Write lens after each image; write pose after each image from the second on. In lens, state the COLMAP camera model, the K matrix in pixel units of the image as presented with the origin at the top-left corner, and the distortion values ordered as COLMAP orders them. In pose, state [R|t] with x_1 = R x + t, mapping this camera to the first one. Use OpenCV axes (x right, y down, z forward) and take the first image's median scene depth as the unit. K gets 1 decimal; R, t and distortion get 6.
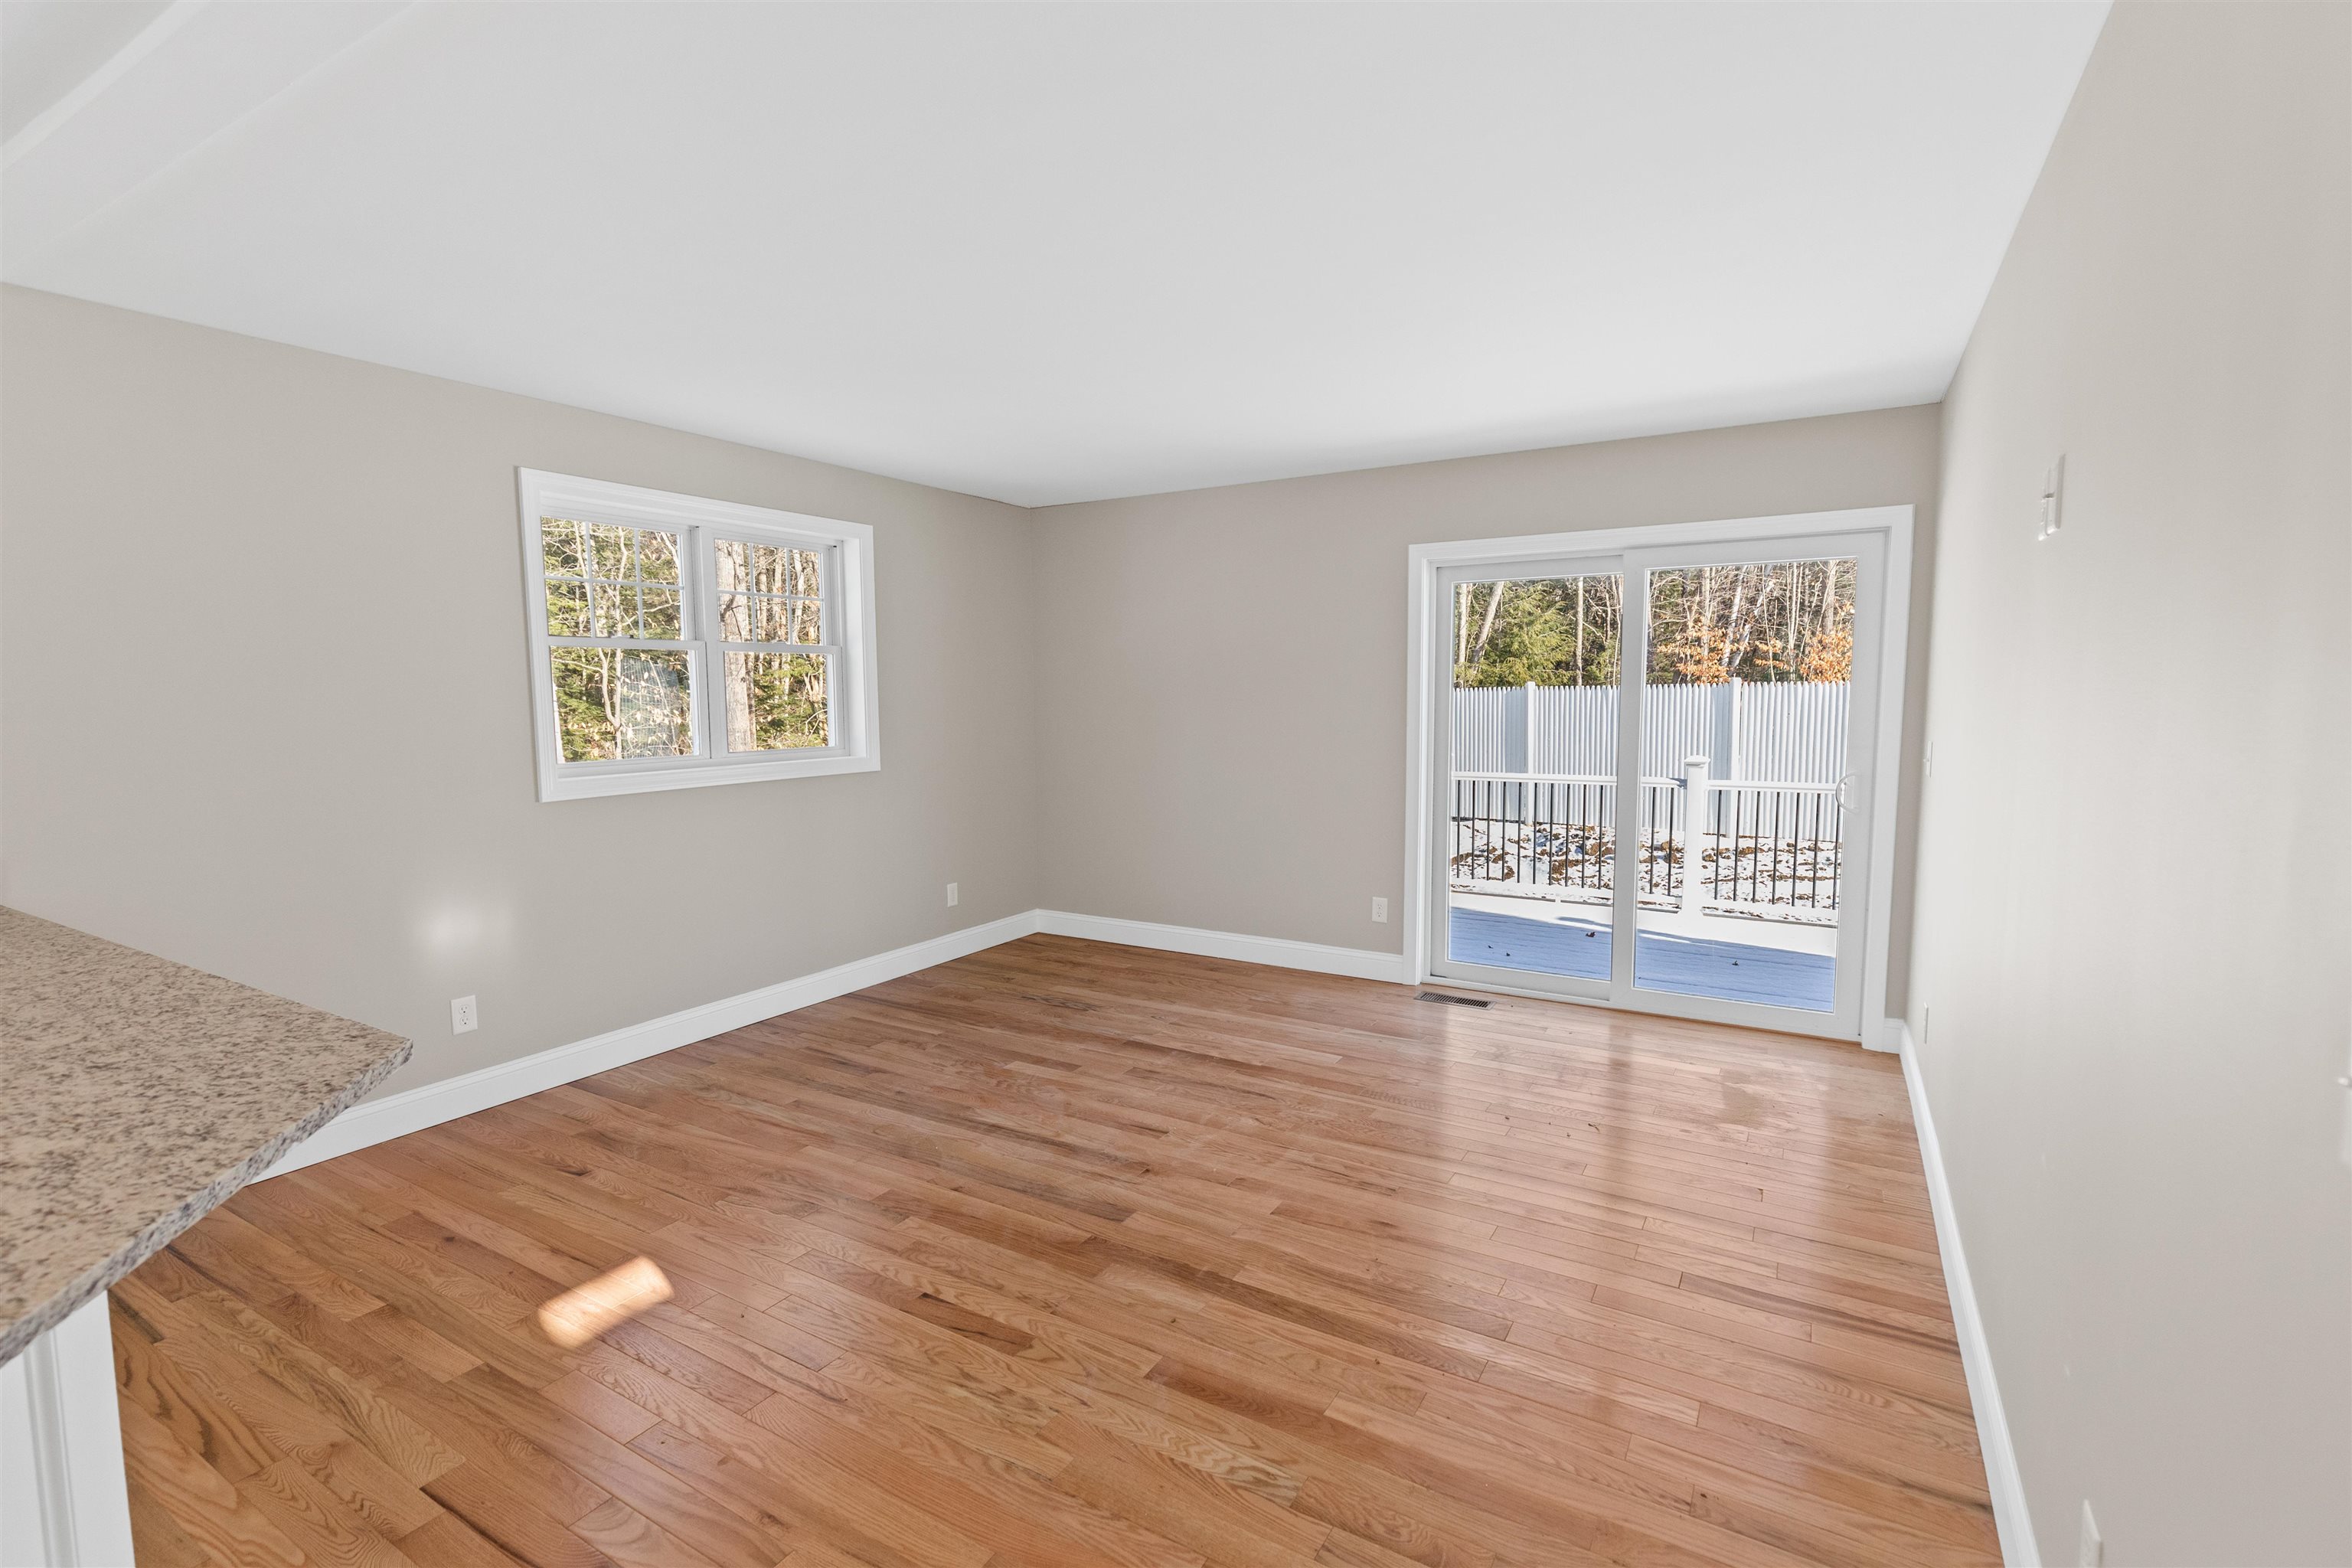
lens RADIAL K [[1079.8, 0, 1186.3], [0, 1079.8, 789.2], [0, 0, 1]] dist [0.008776, -0.001789]
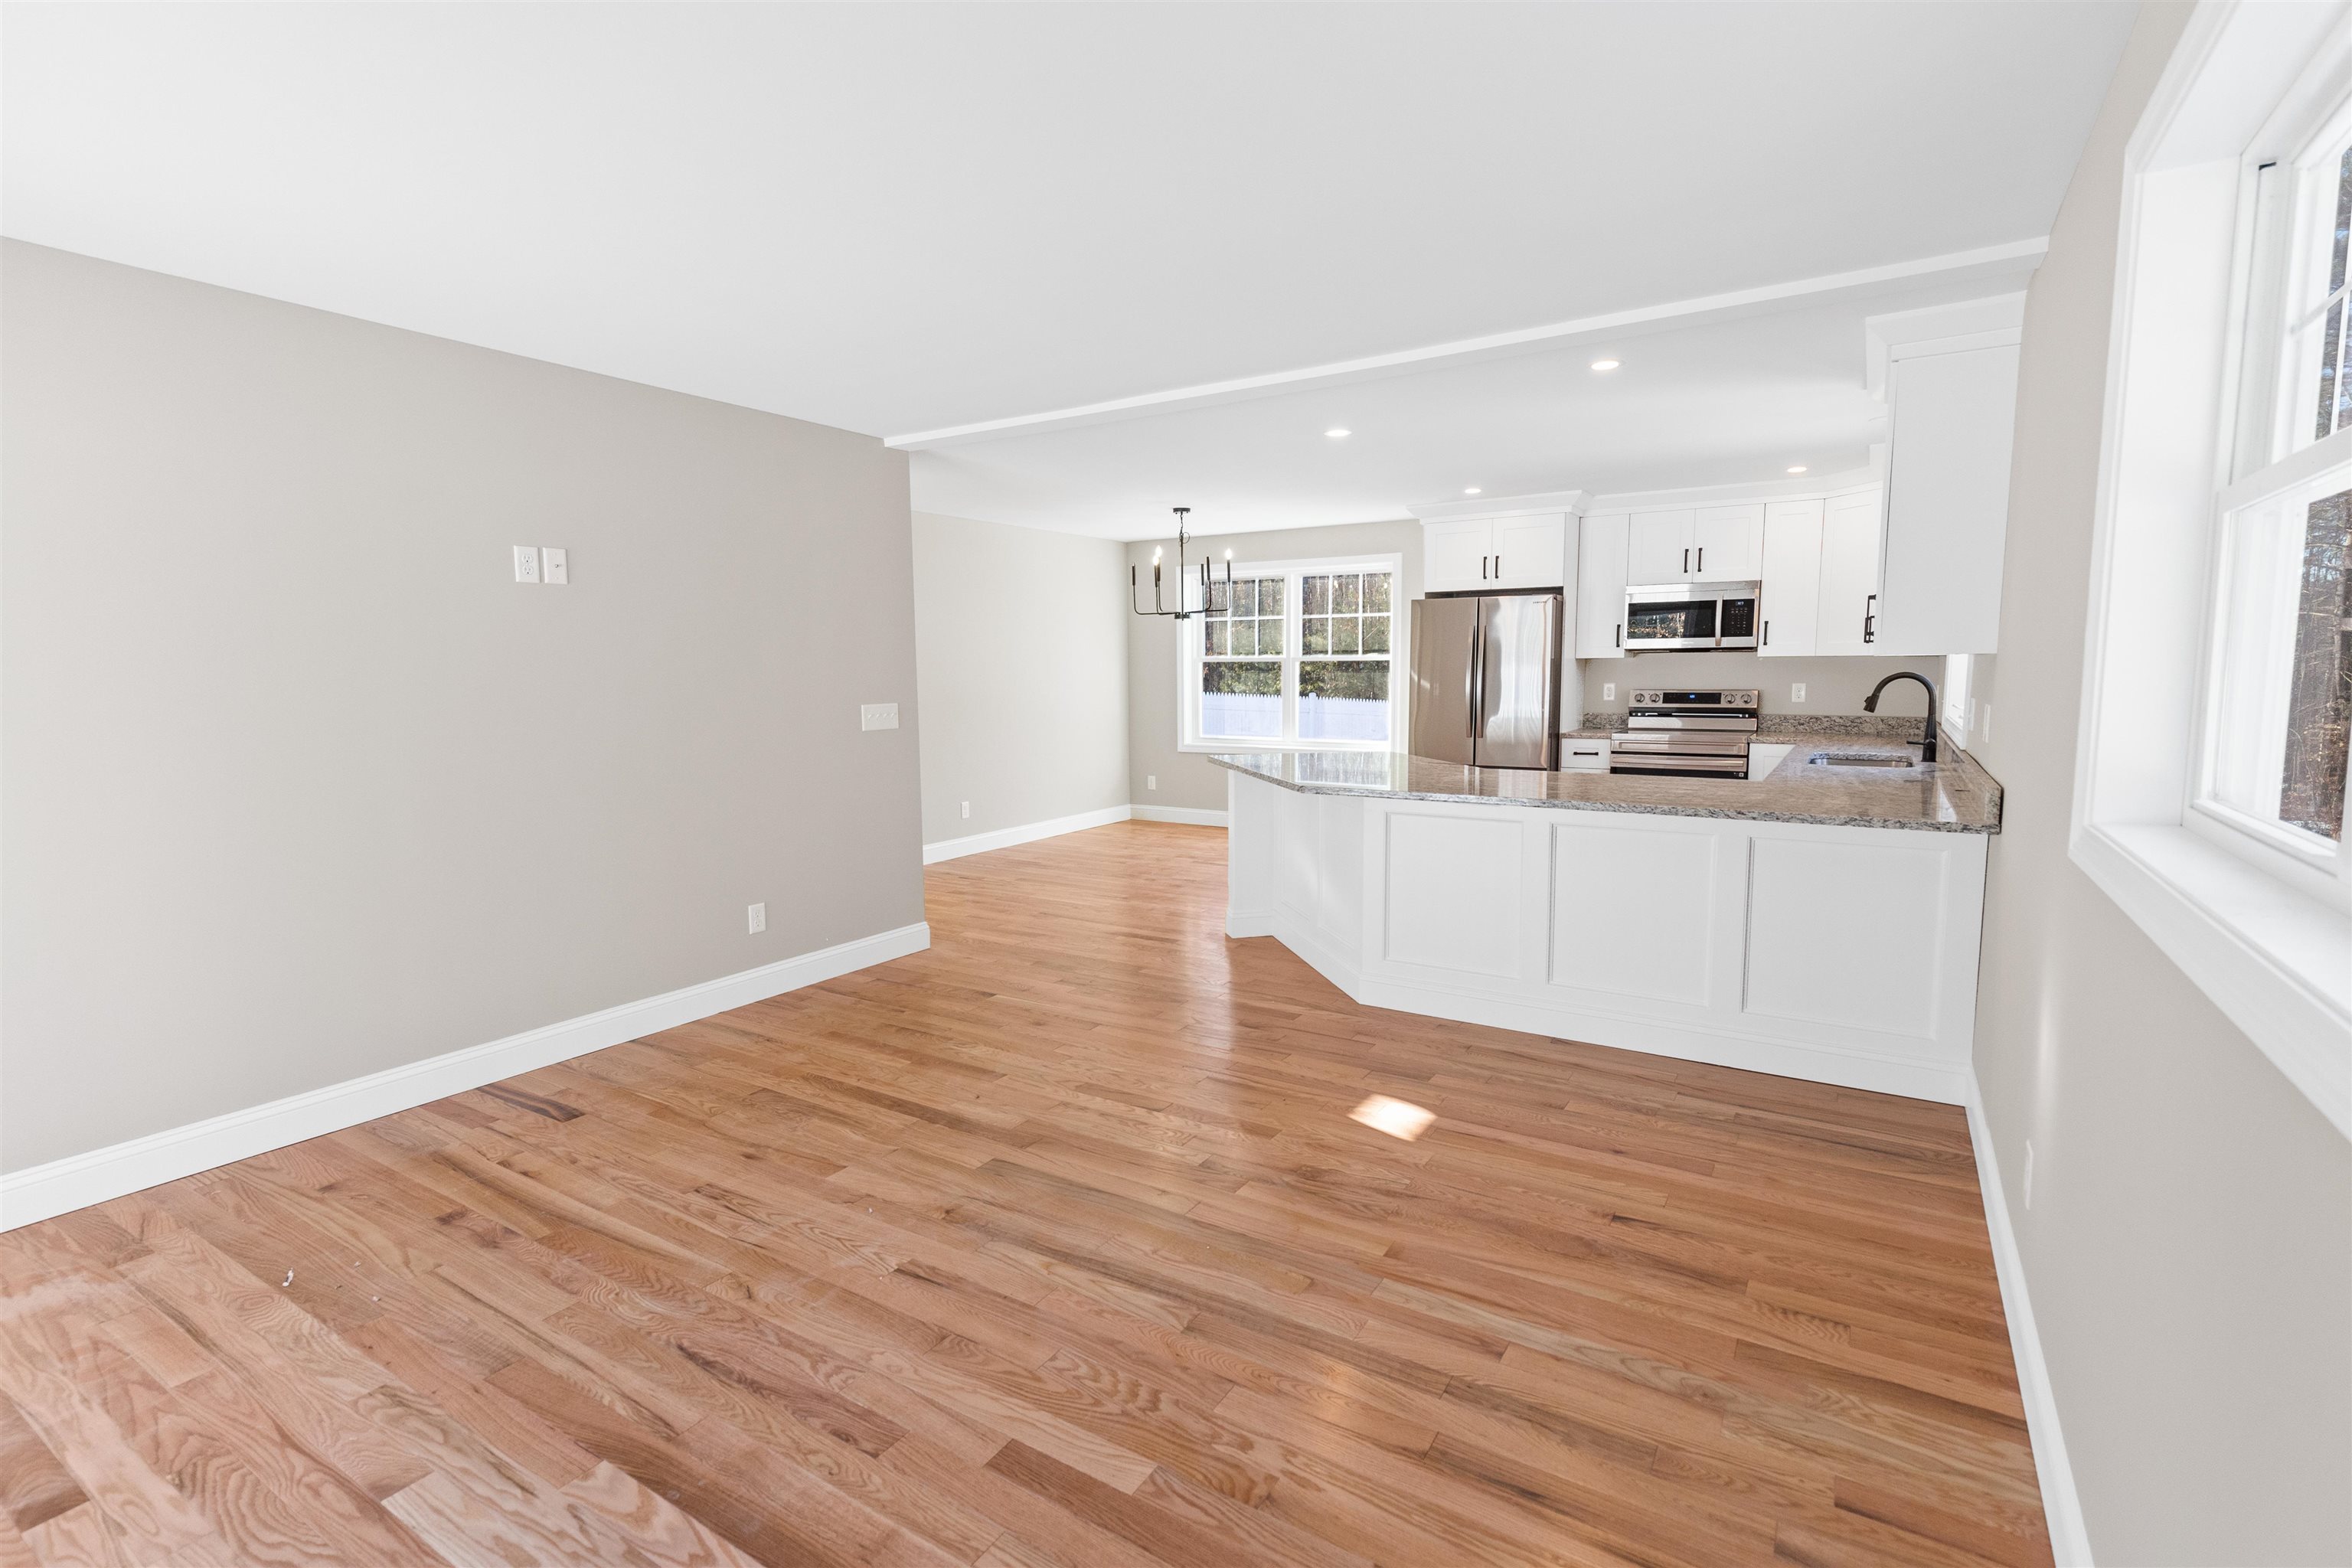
lens RADIAL K [[1079.8, 0, 1181.8], [0, 1079.8, 790.8], [0, 0, 1]] dist [0.008776, -0.001789]
pose [[-0.999568, 0.013075, 0.026328, -0.226157], [0.018332, 0.977406, 0.210573, -0.138451], [-0.022979, 0.210965, -0.977223, 1.604529]]
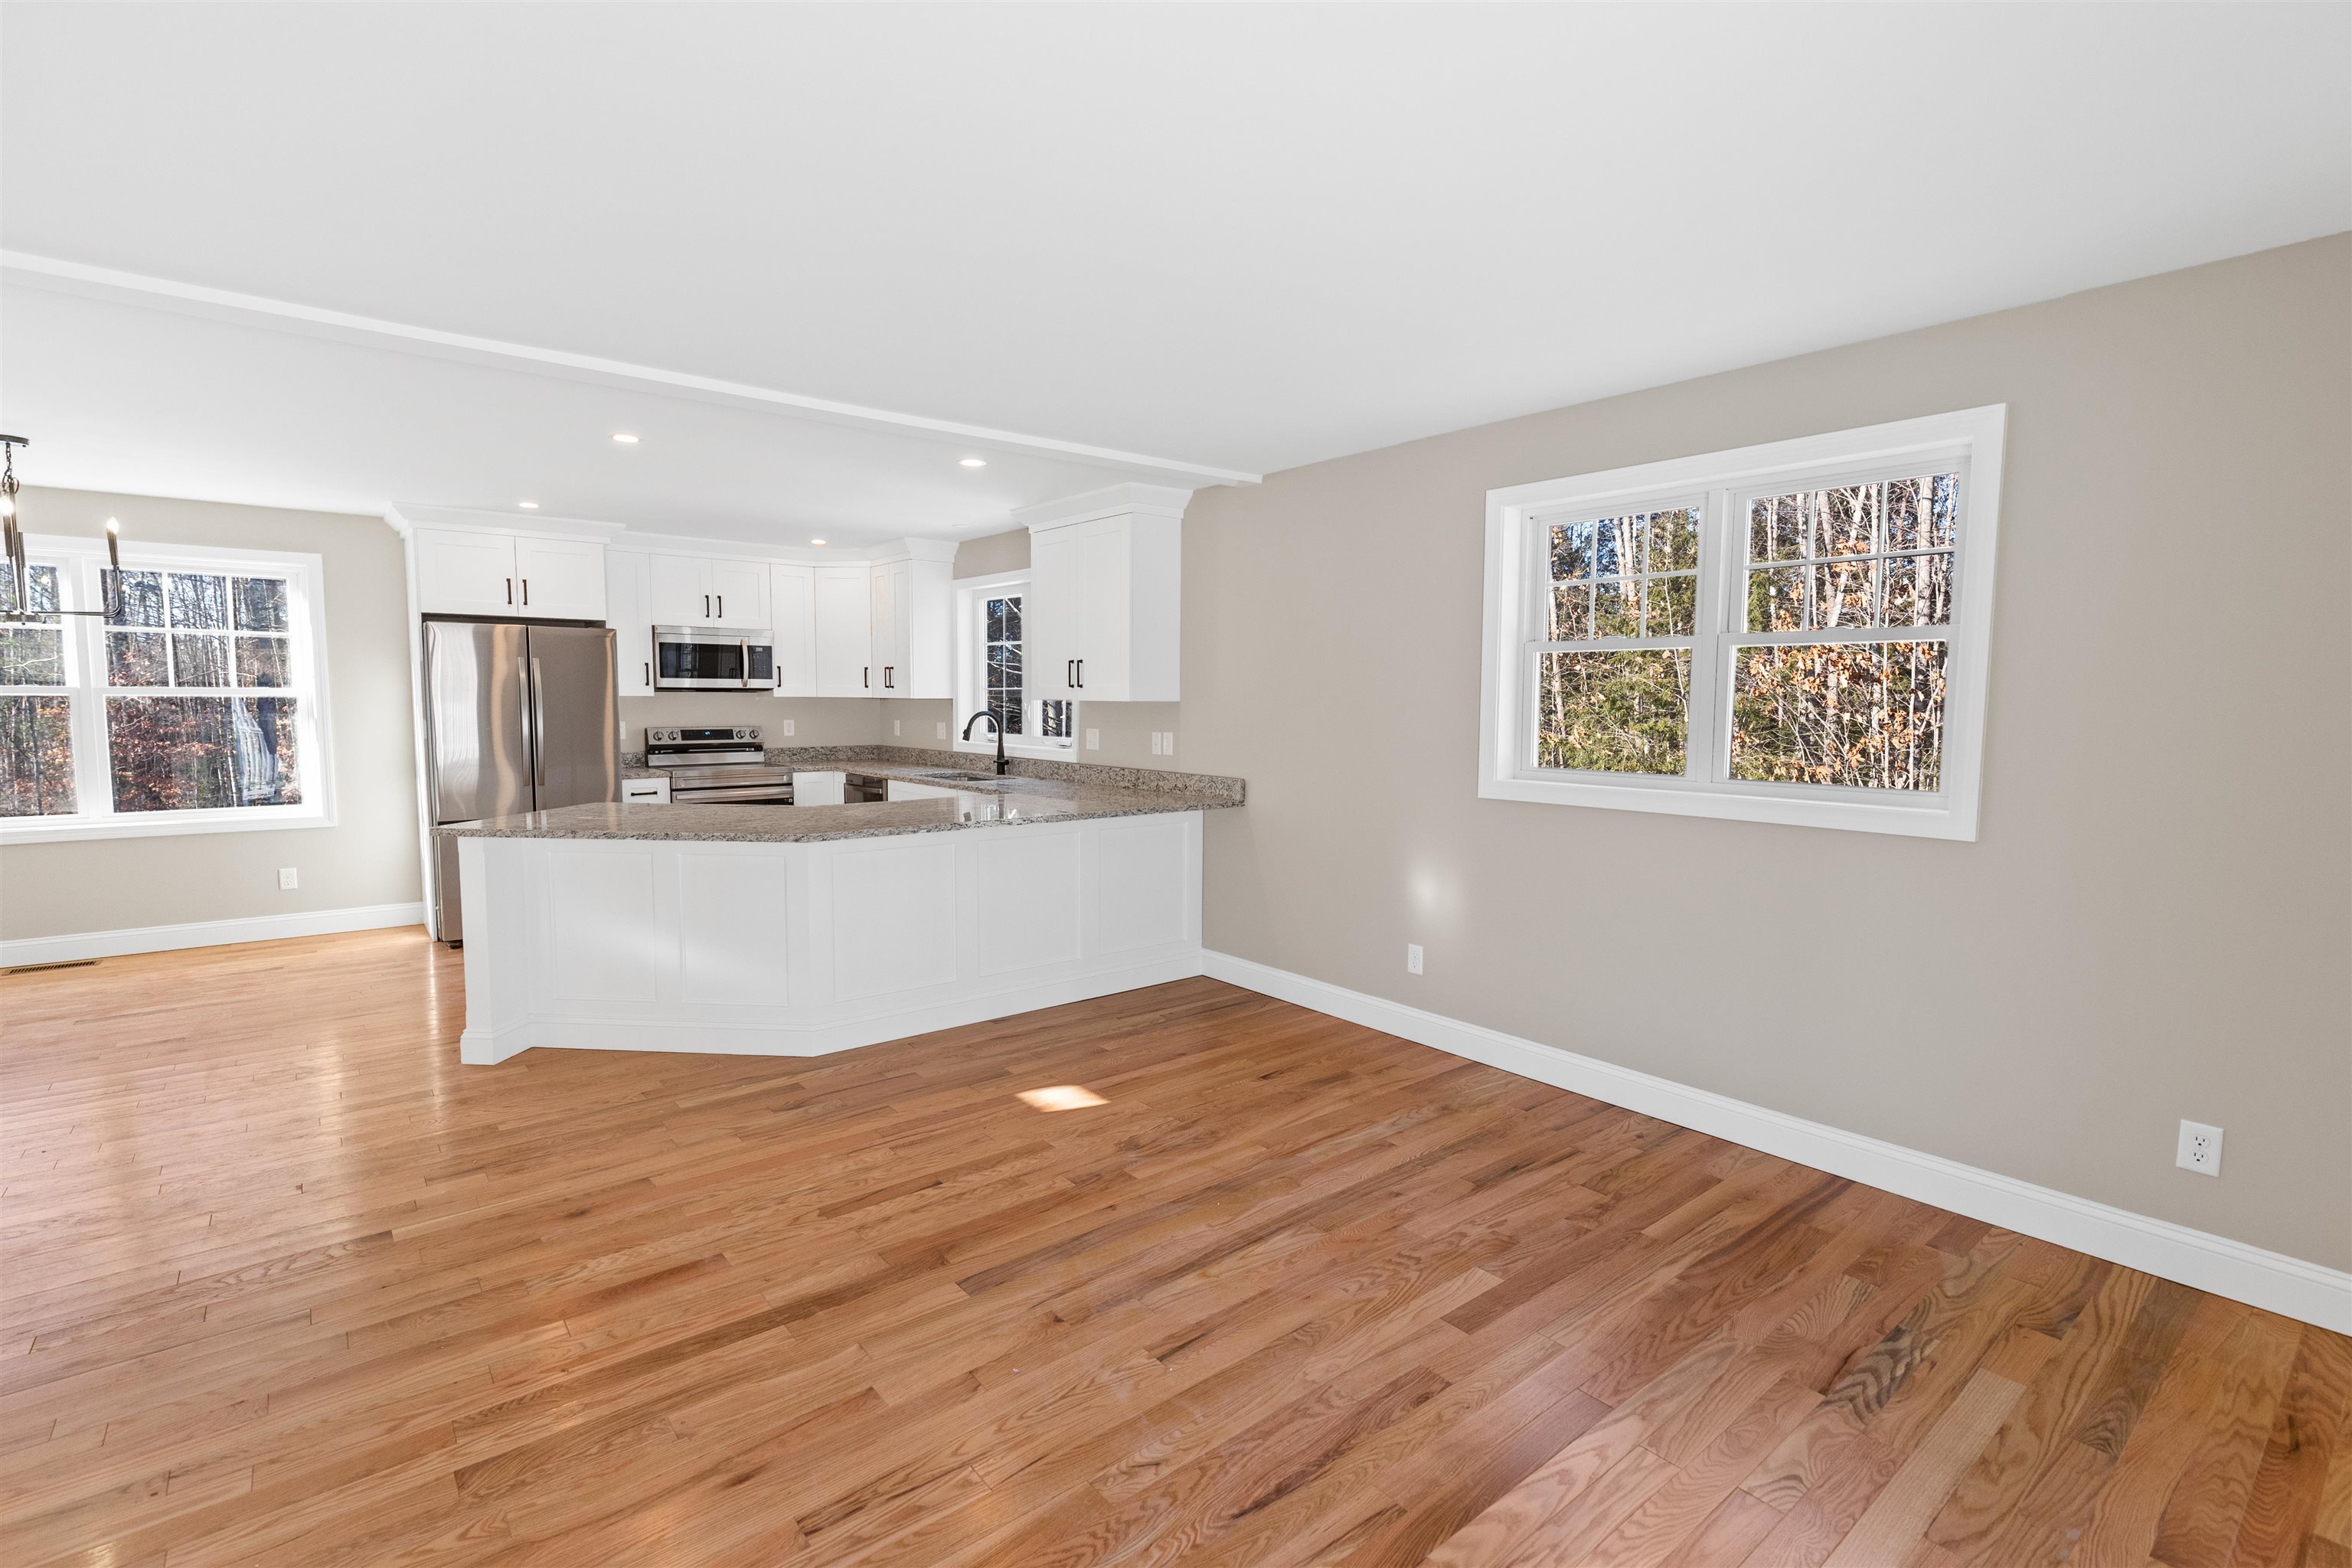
lens RADIAL K [[1079.8, 0, 1172.2], [0, 1079.8, 786.1], [0, 0, 1]] dist [0.008776, -0.001789]
pose [[-0.347691, 0.083492, -0.933885, 0.565738], [-0.092357, 0.988134, 0.122727, -0.112639], [0.933049, 0.128922, -0.335854, 1.166734]]
